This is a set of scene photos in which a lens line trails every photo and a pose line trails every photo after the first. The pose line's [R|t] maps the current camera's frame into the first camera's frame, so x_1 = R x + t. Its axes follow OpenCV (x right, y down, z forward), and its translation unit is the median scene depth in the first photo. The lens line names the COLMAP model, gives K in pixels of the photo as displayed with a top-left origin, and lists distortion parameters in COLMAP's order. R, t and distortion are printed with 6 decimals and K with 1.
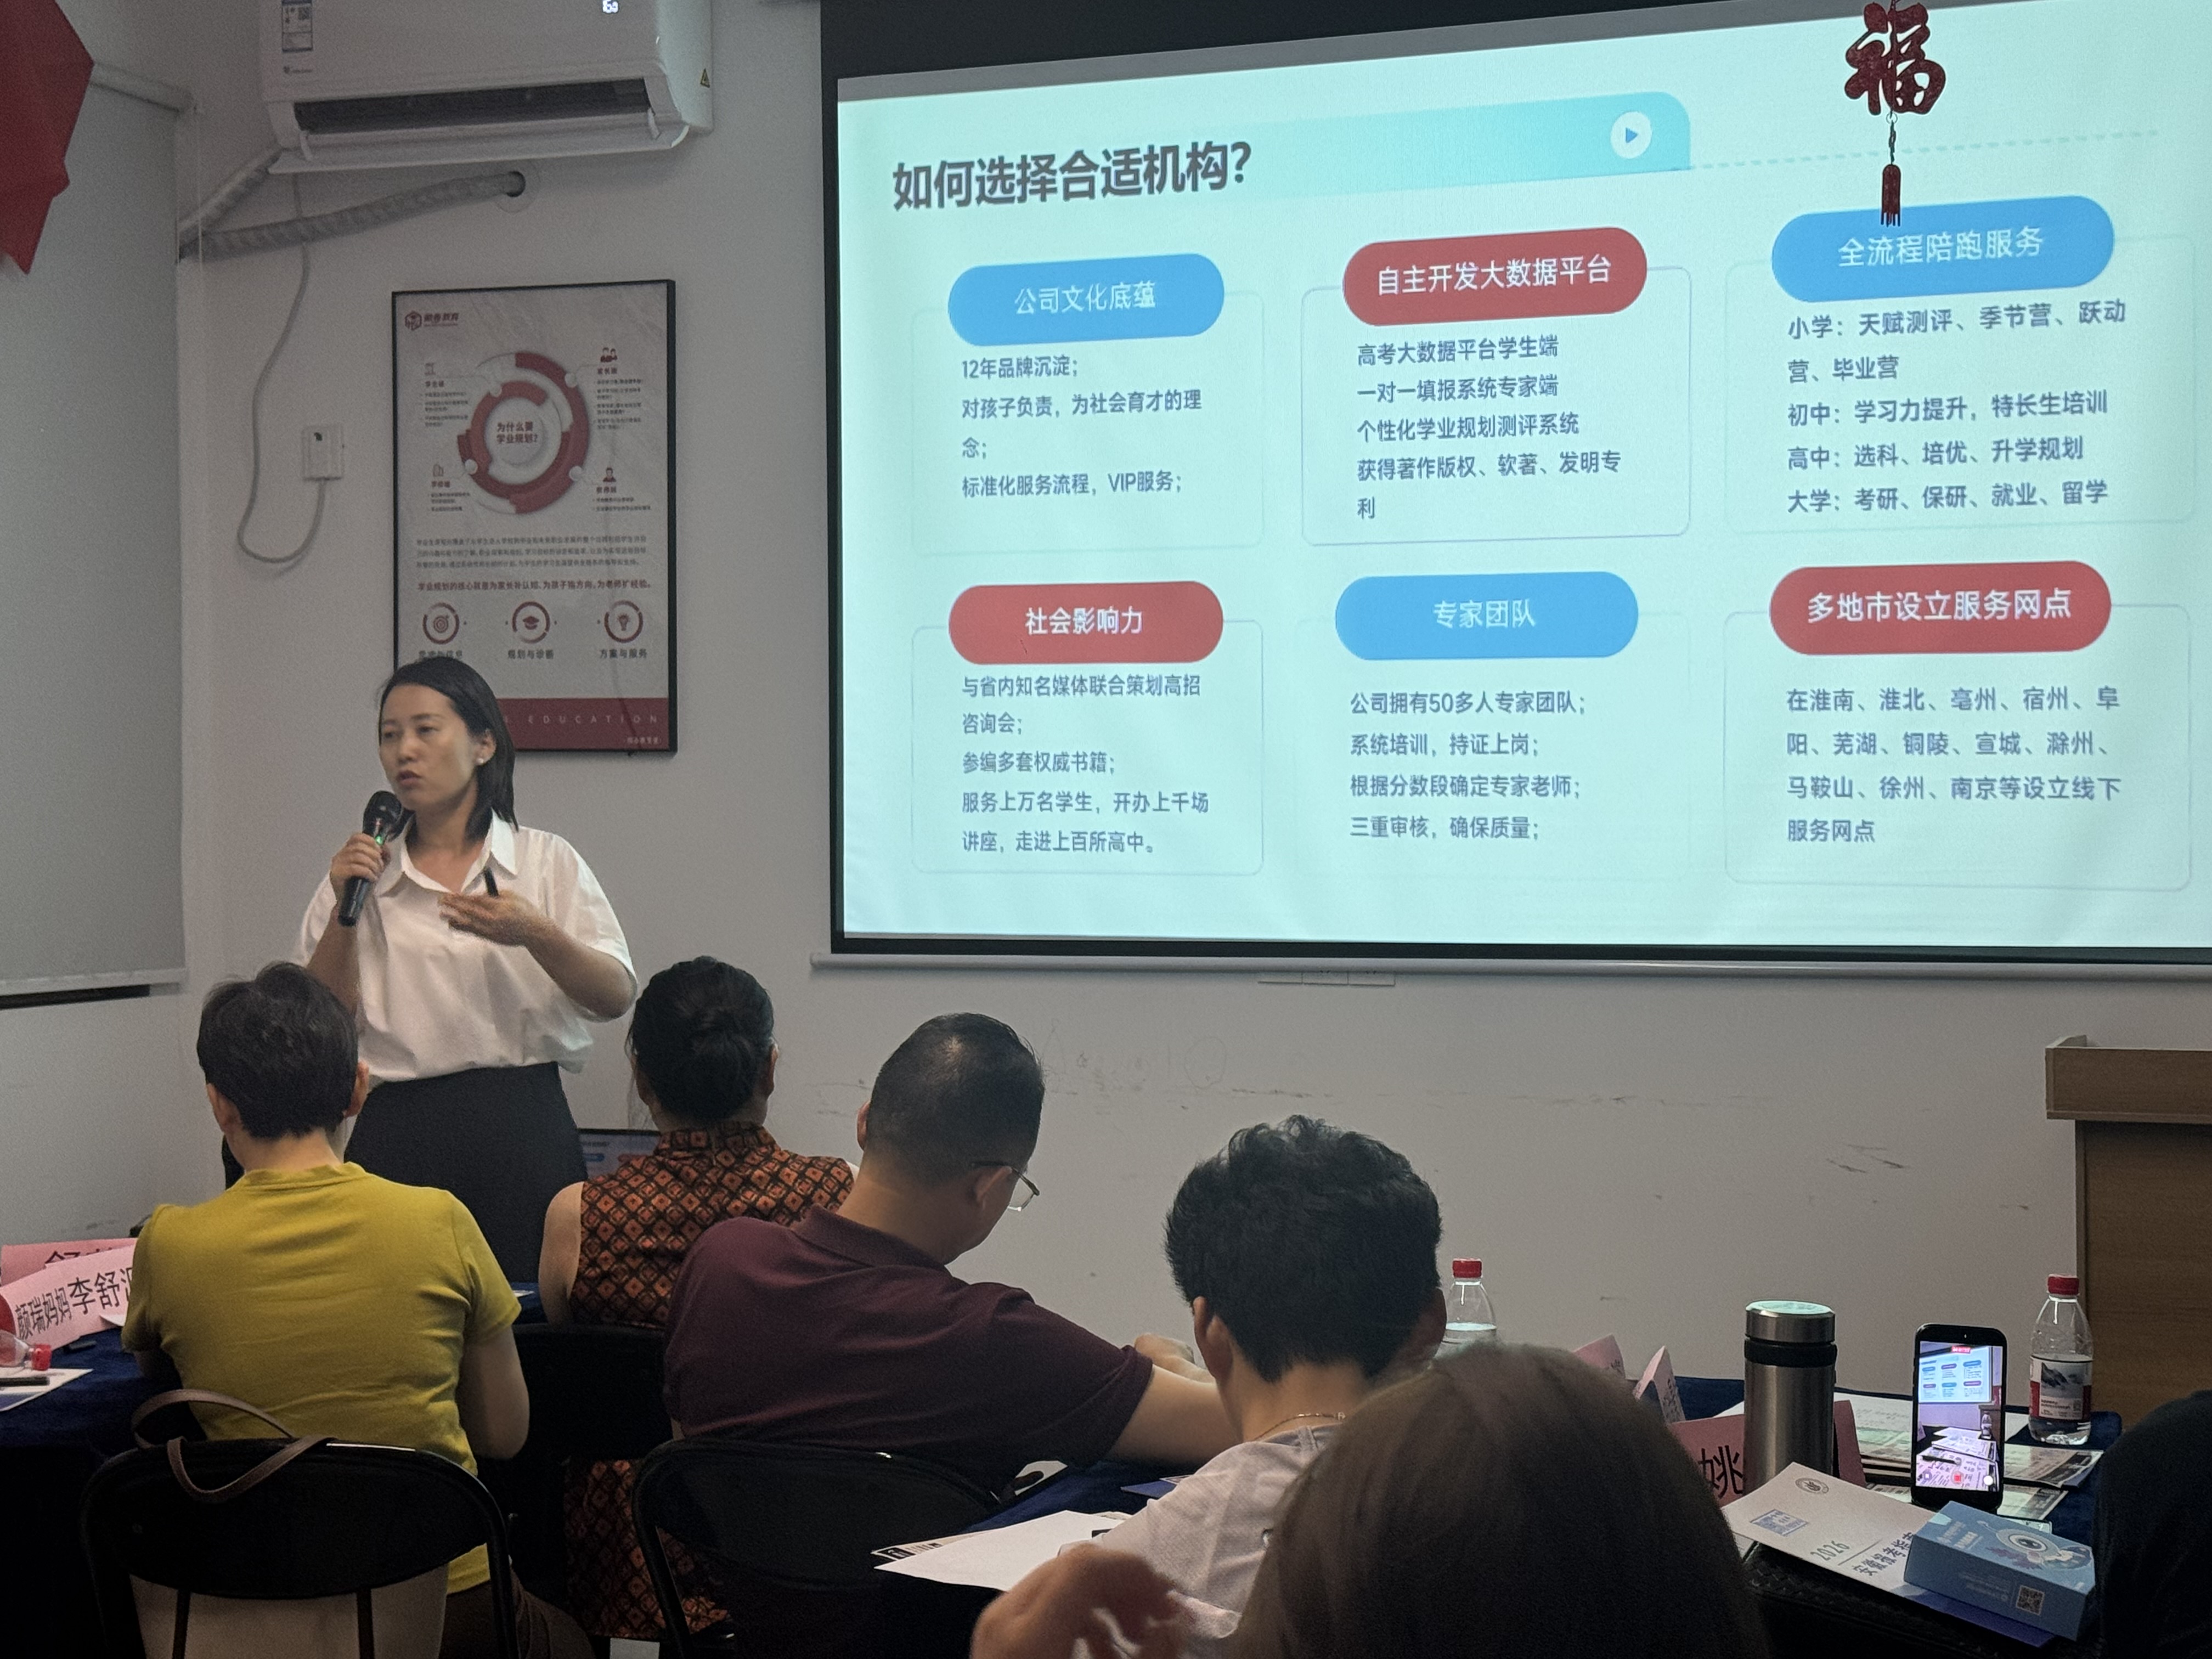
lens RADIAL K [[3534.3, 0, 1105.9], [0, 3534.3, 845.2], [0, 0, 1]] dist [0.123181, 0.000000]
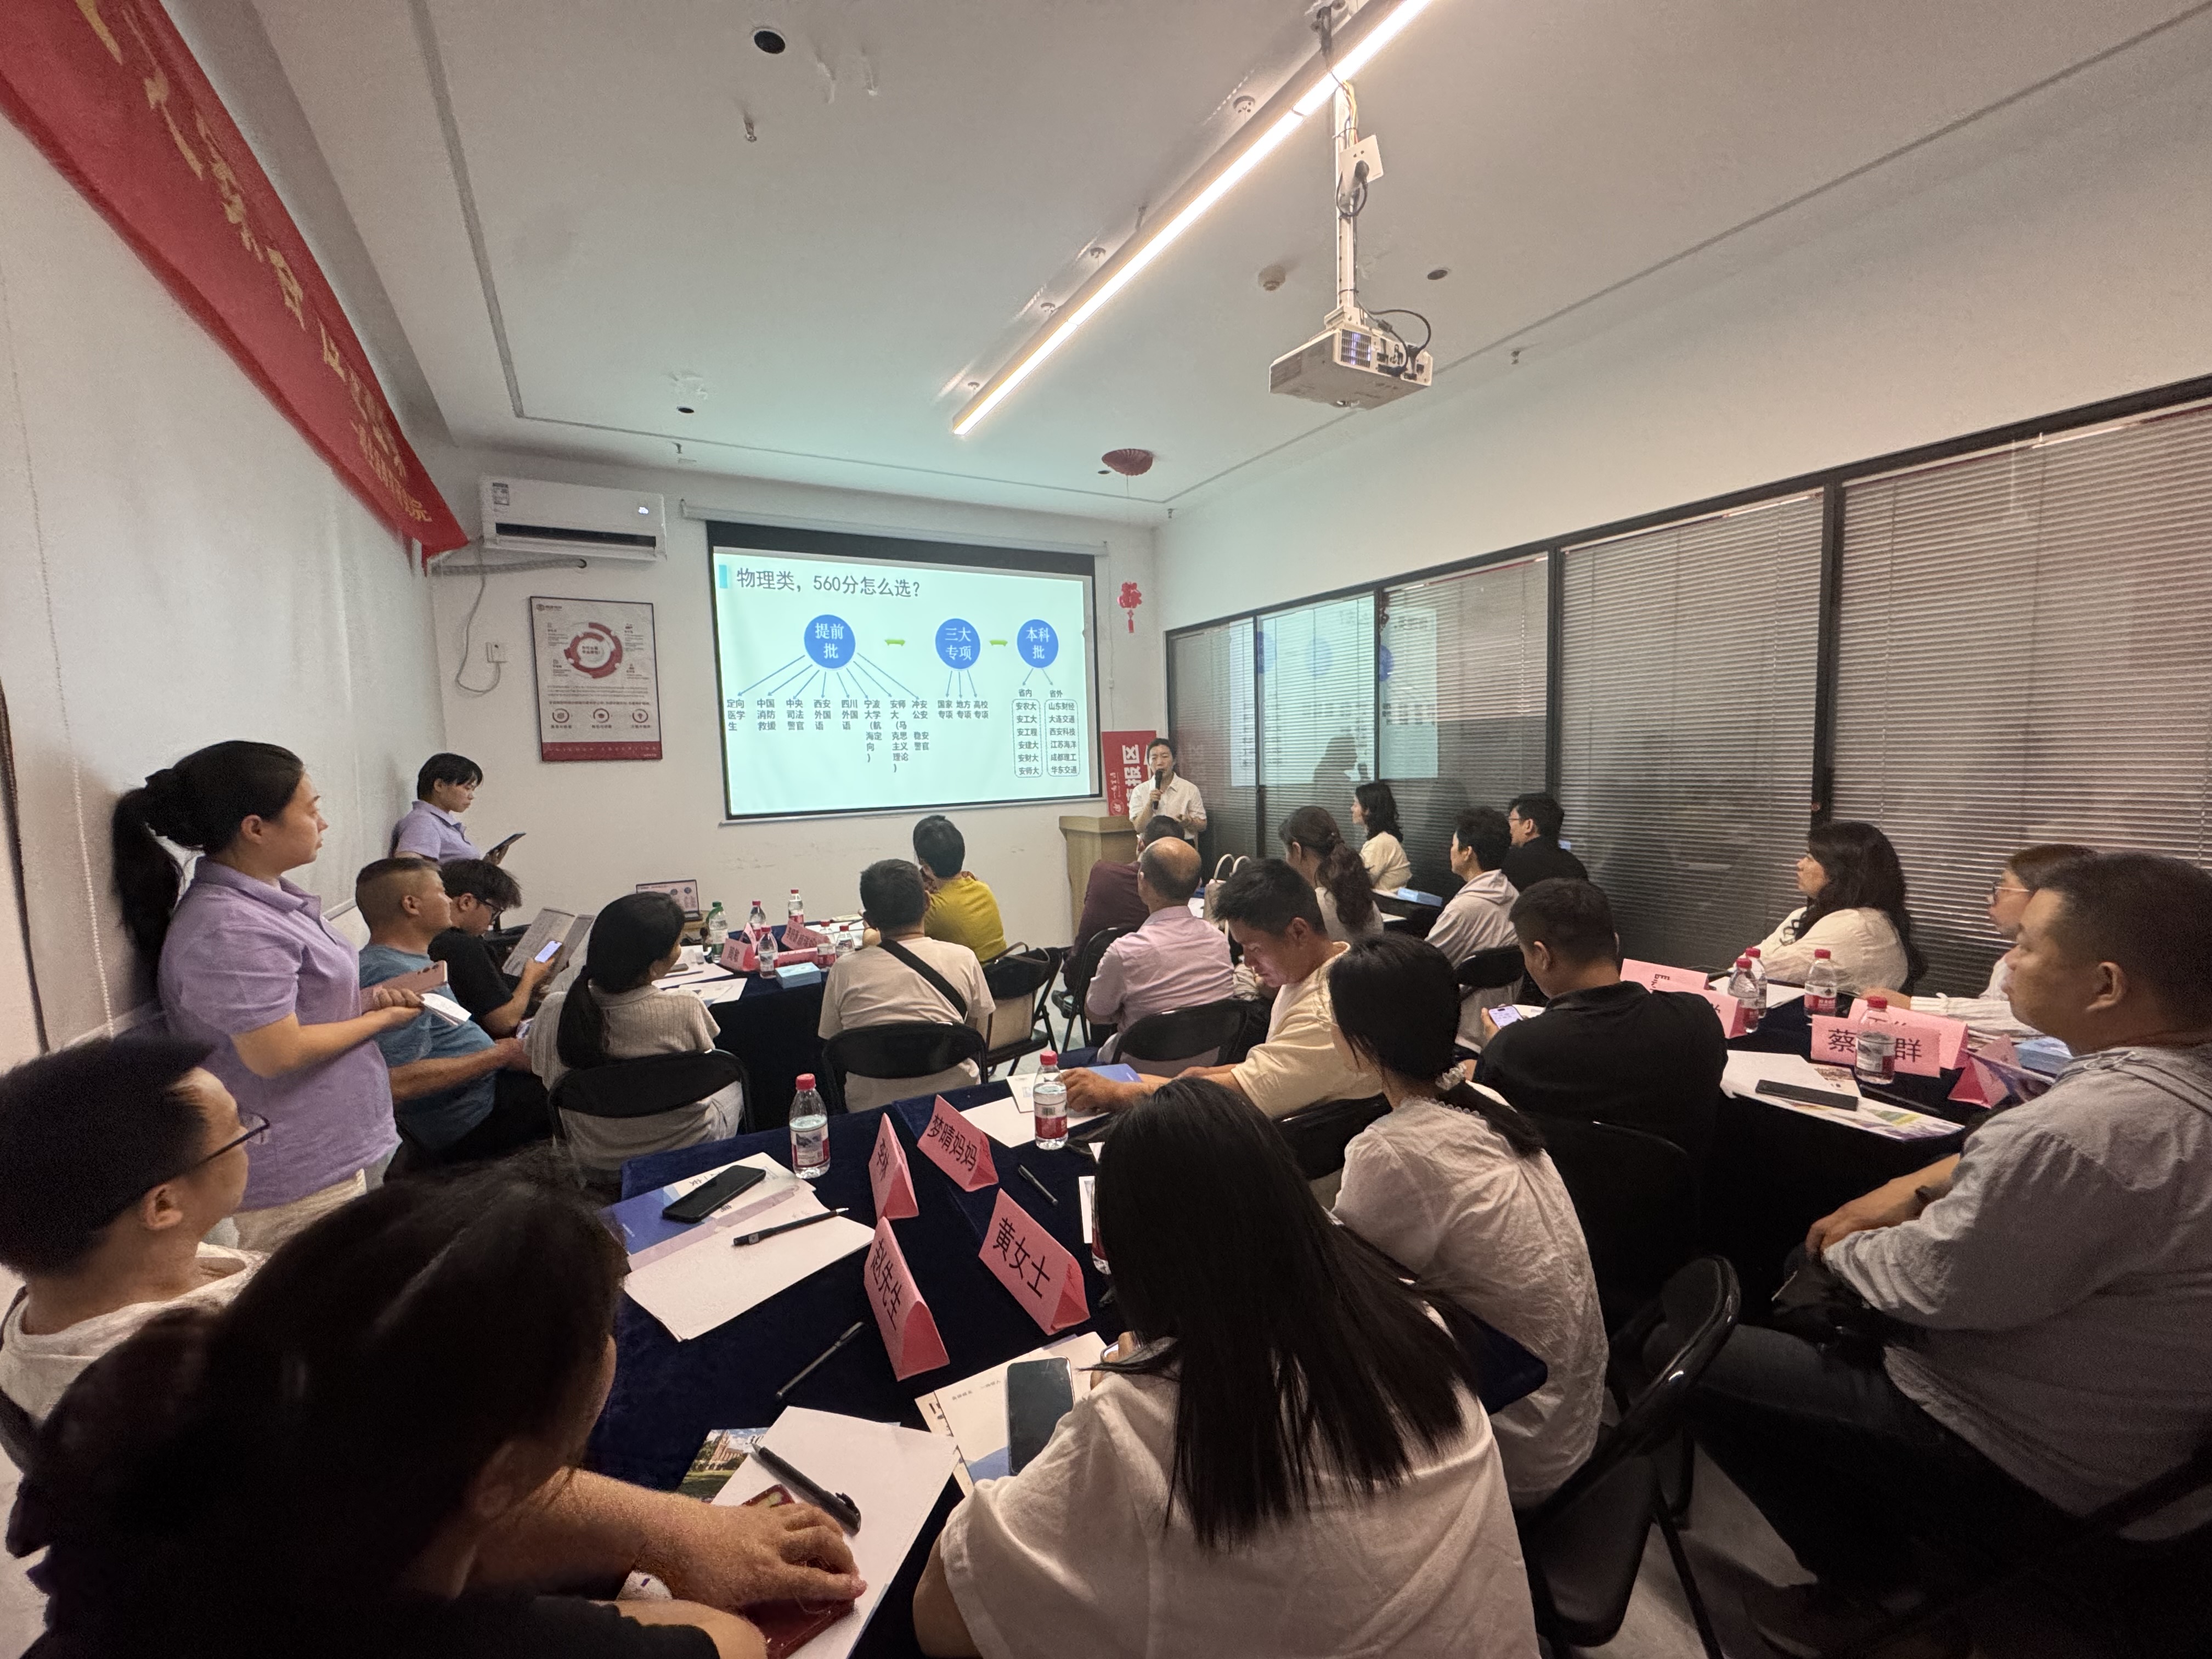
lens RADIAL K [[887.9, 0, 1106.1], [0, 887.9, 823.1], [0, 0, 1]] dist [-0.002791, -0.000679]
pose [[0.647821, -0.073657, 0.758223, -0.505794], [0.036254, 0.997168, 0.065894, -0.008546], [-0.760930, -0.015199, 0.648656, 0.231090]]
